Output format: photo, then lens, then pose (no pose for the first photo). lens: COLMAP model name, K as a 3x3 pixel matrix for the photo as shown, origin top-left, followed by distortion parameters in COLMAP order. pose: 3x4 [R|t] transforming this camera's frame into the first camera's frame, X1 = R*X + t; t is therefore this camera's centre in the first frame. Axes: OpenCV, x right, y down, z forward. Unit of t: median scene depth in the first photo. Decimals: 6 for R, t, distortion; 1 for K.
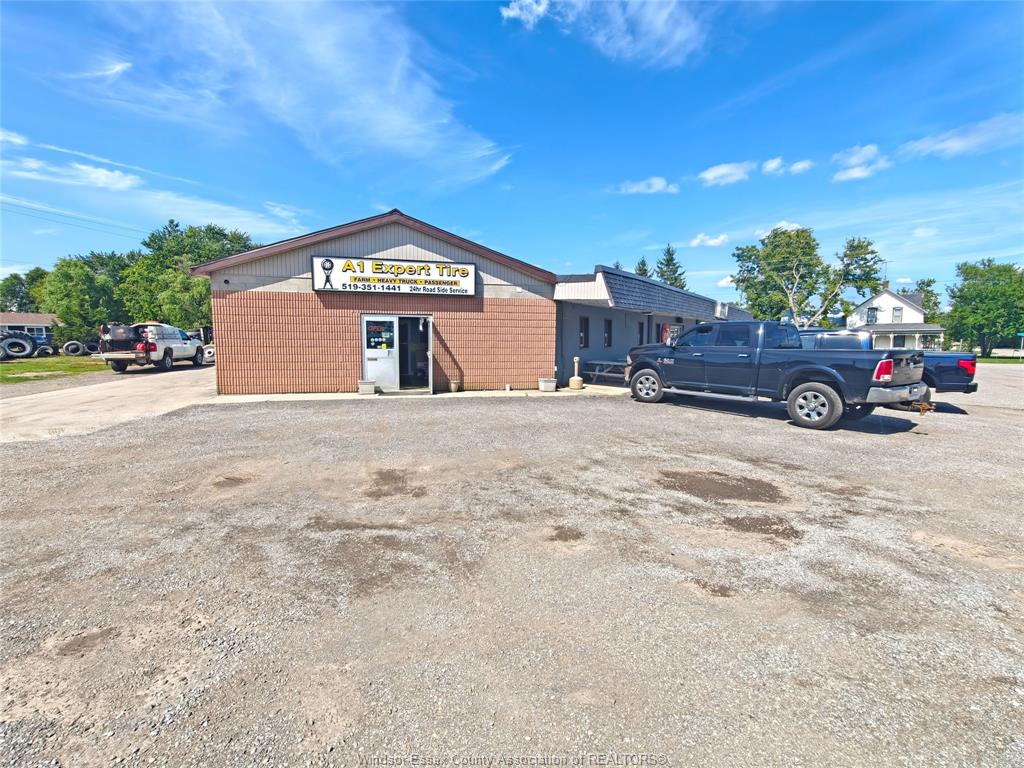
lens RADIAL K [[456.5, 0, 512.0], [0, 456.5, 384.0], [0, 0, 1]] dist [-0.000560, -0.000197]
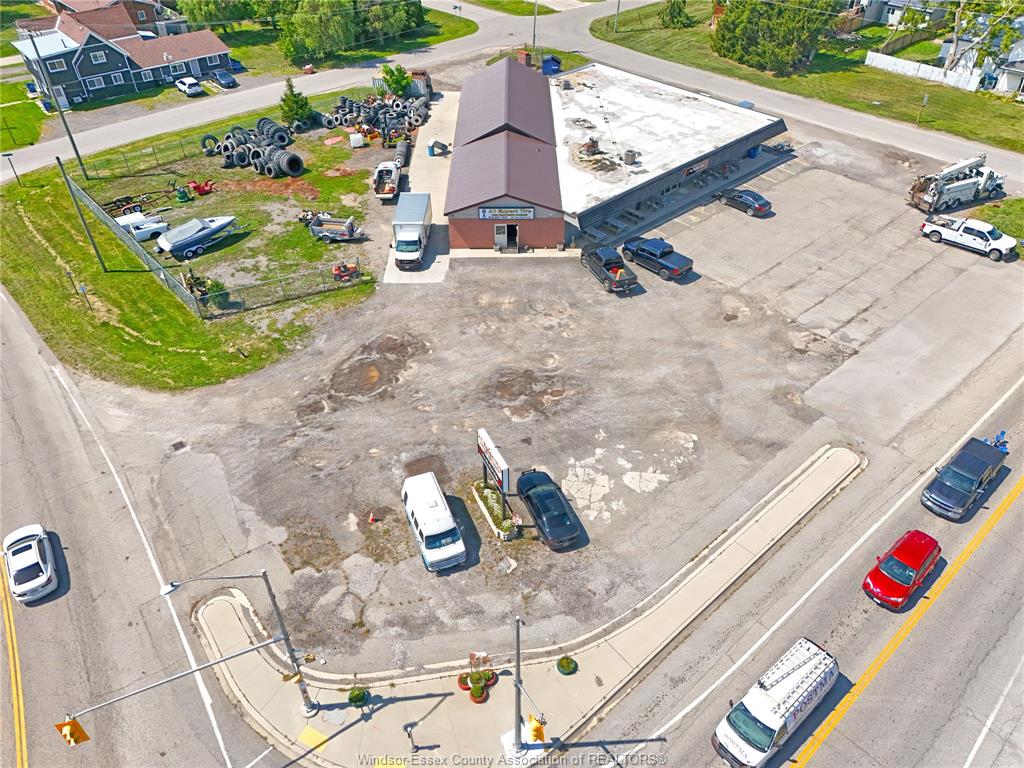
lens RADIAL K [[754.1, 0, 512.0], [0, 754.1, 384.0], [0, 0, 1]] dist [0.074860, -0.075720]
pose [[0.973747, 0.132670, -0.184976, 0.799780], [-0.006063, 0.827429, 0.561538, -2.002915], [0.227554, -0.545674, 0.806510, -3.392629]]
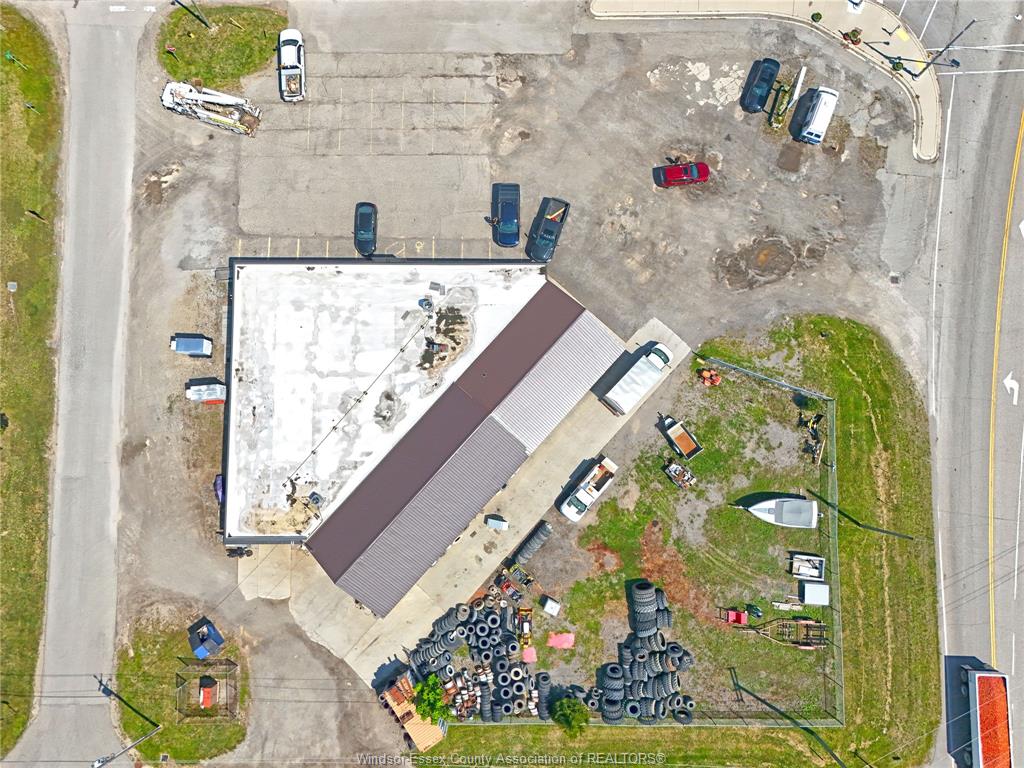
lens RADIAL K [[754.1, 0, 512.0], [0, 754.1, 384.0], [0, 0, 1]] dist [0.074860, -0.075720]
pose [[-0.568051, -0.819299, 0.077885, -0.786390], [0.088435, 0.033322, 0.995524, -5.610999], [-0.818228, 0.572397, 0.053526, 1.398996]]
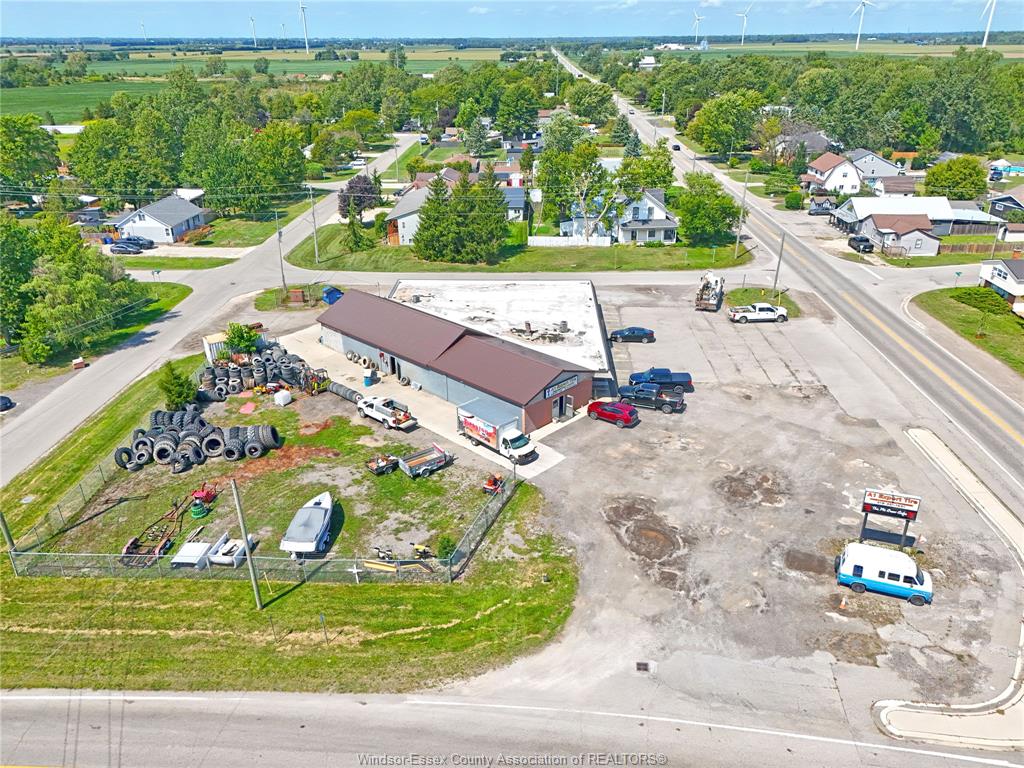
lens RADIAL K [[754.1, 0, 512.0], [0, 754.1, 384.0], [0, 0, 1]] dist [0.074860, -0.075720]
pose [[0.840862, -0.236443, 0.486874, -3.123167], [0.065223, 0.937245, 0.342515, -2.095946], [-0.537306, -0.256253, 0.803515, -3.090923]]
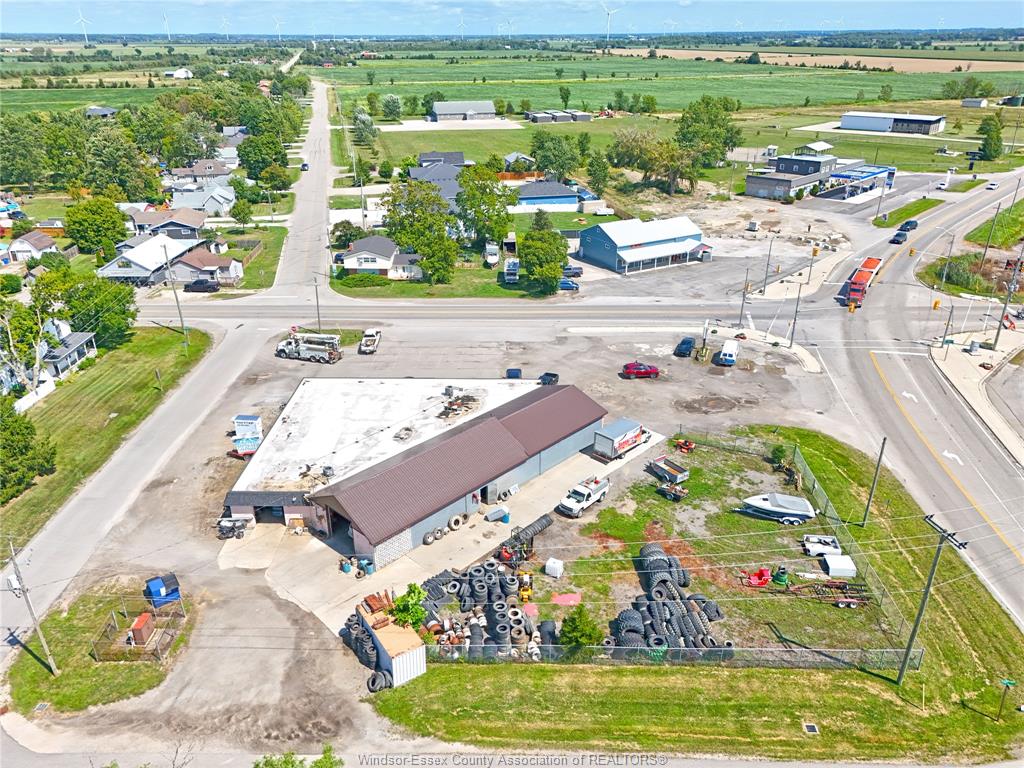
lens RADIAL K [[754.1, 0, 512.0], [0, 754.1, 384.0], [0, 0, 1]] dist [0.074860, -0.075720]
pose [[-0.554515, -0.353783, 0.753227, -4.956598], [0.079269, 0.878560, 0.471007, -3.554468], [-0.828389, 0.320888, -0.459131, 4.465097]]
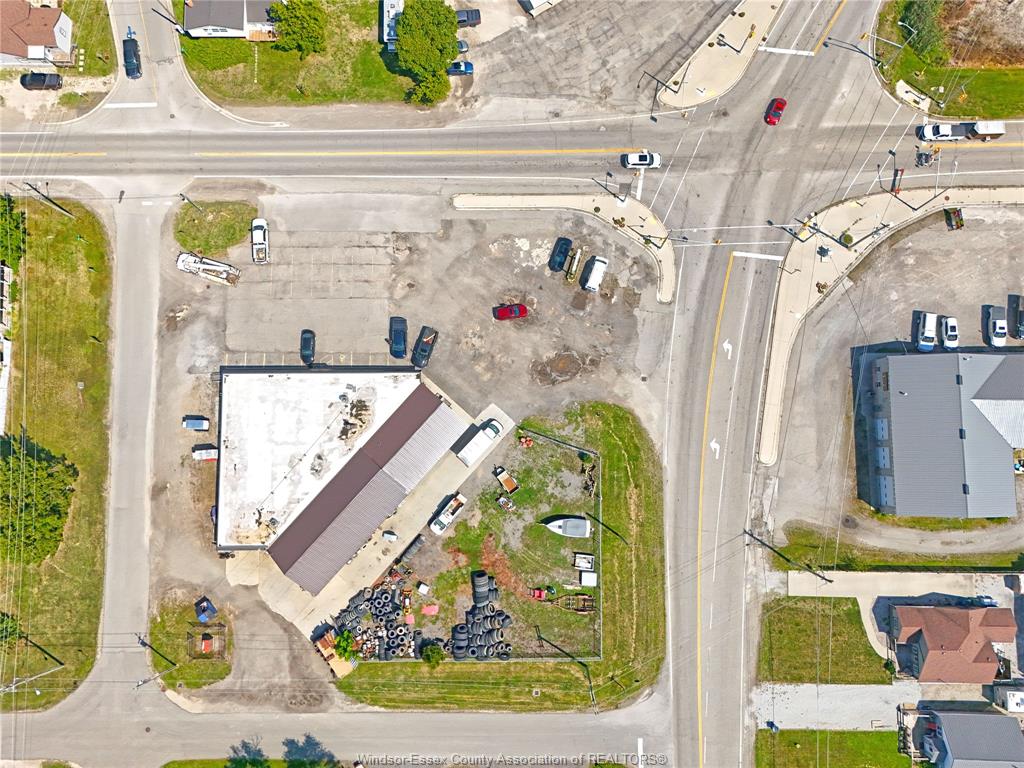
lens RADIAL K [[754.1, 0, 512.0], [0, 754.1, 384.0], [0, 0, 1]] dist [0.074860, -0.075720]
pose [[-0.571757, -0.816504, 0.080097, -1.193265], [0.094491, 0.031443, 0.995029, -8.656369], [-0.814963, 0.576483, 0.059175, -0.284739]]
